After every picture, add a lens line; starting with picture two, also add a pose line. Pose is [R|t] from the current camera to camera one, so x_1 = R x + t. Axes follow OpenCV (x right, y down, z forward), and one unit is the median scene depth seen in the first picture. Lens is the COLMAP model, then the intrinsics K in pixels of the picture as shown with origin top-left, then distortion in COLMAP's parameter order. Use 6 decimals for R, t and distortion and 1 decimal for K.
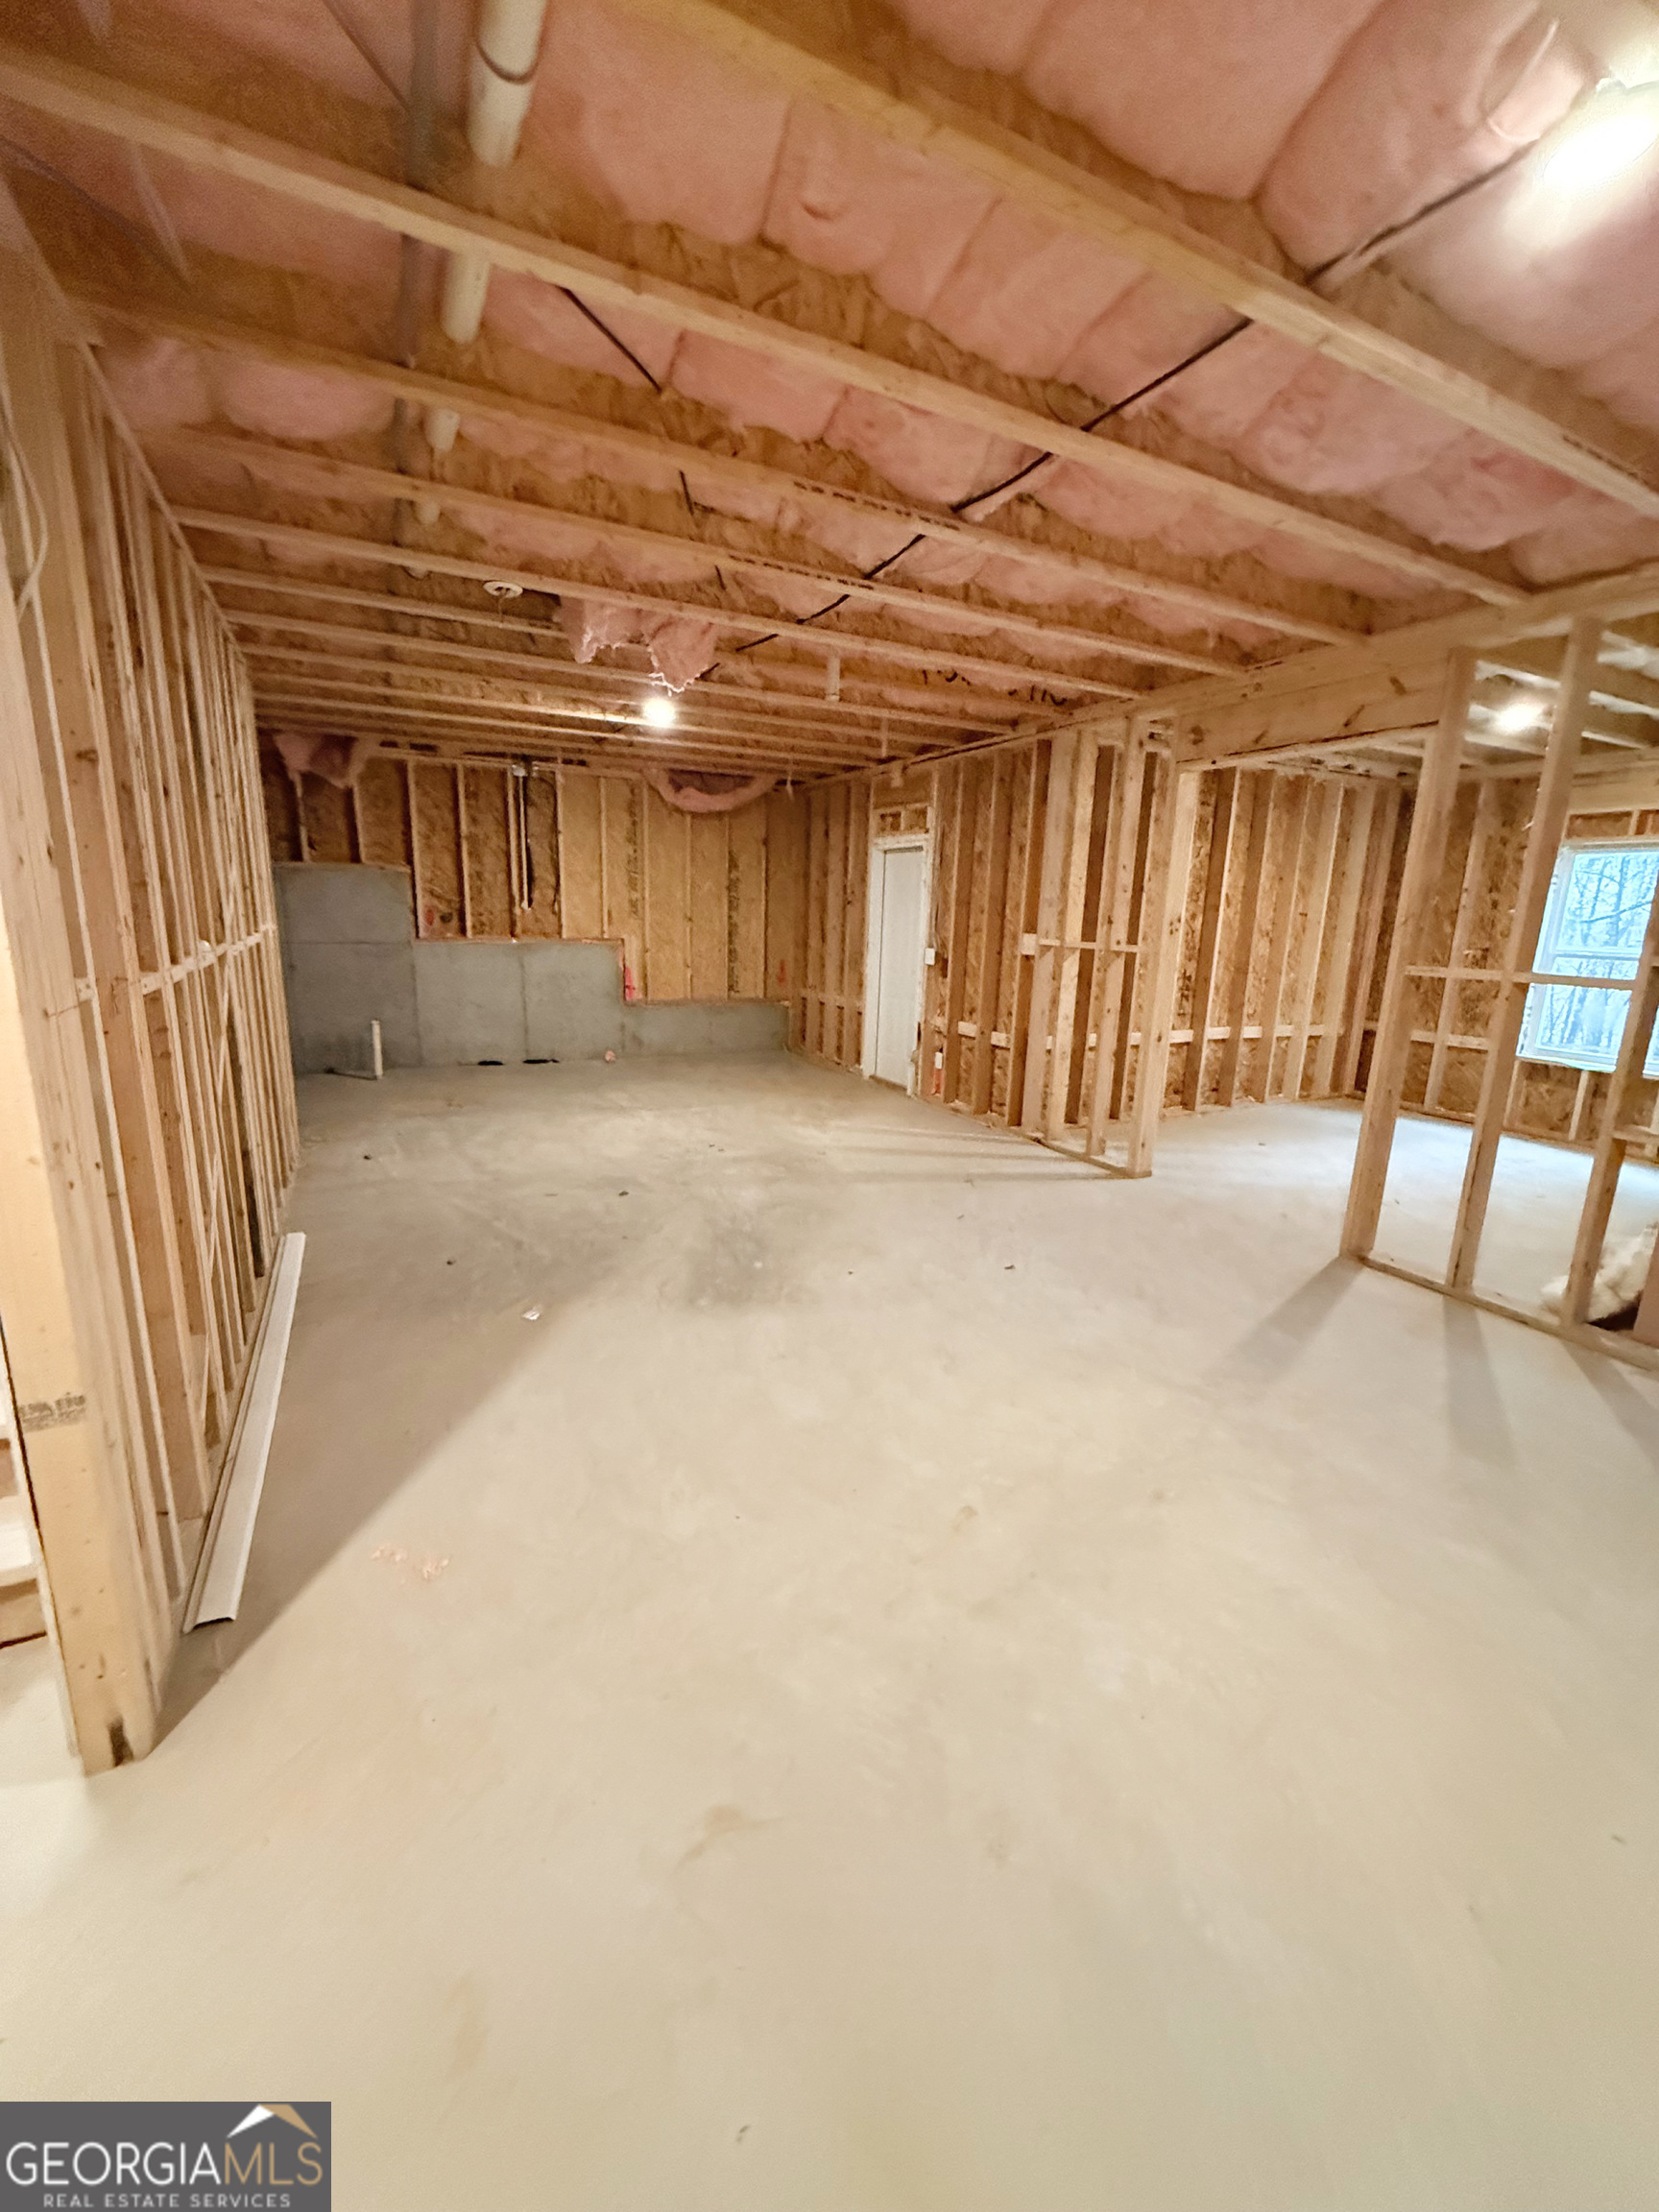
lens RADIAL K [[883.7, 0, 835.2], [0, 883.7, 1103.5], [0, 0, 1]] dist [0.000442, -0.000027]
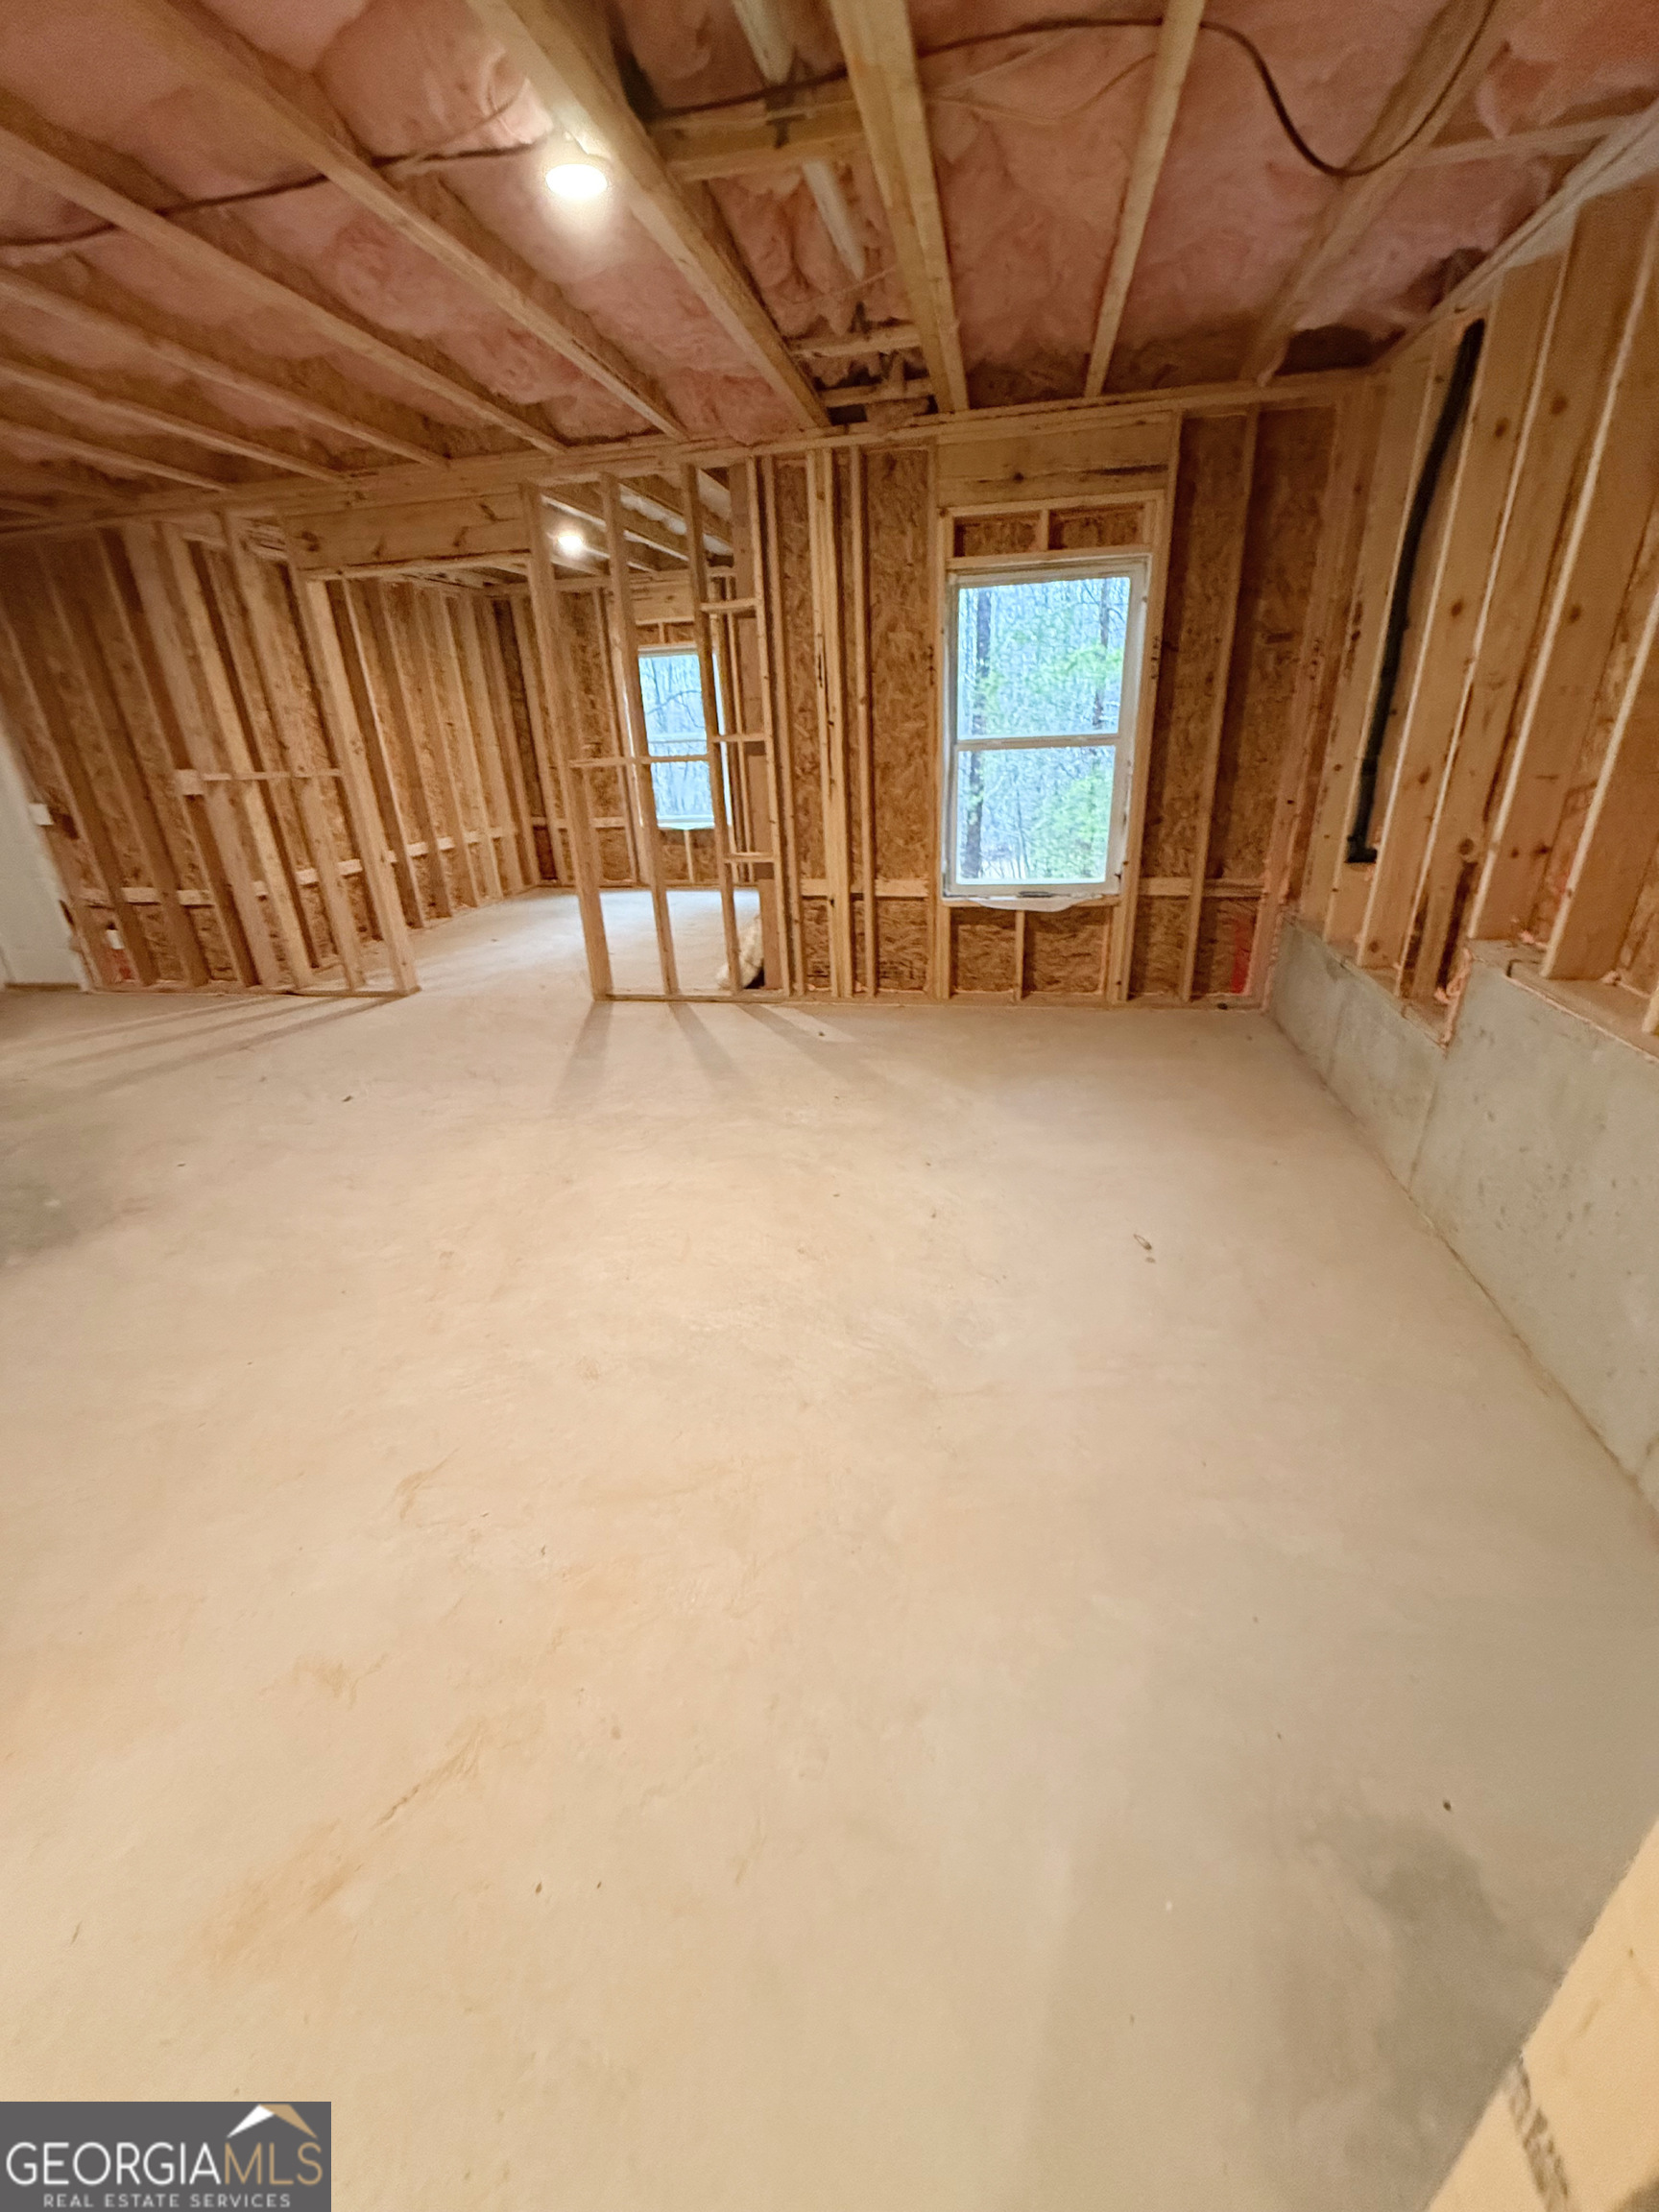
lens RADIAL K [[883.7, 0, 831.3], [0, 883.7, 1104.8], [0, 0, 1]] dist [0.000442, -0.000027]
pose [[0.622558, -0.371177, 0.688948, -0.163368], [0.232742, 0.928345, 0.289840, 0.020669], [-0.747163, -0.020095, 0.664337, -0.122006]]
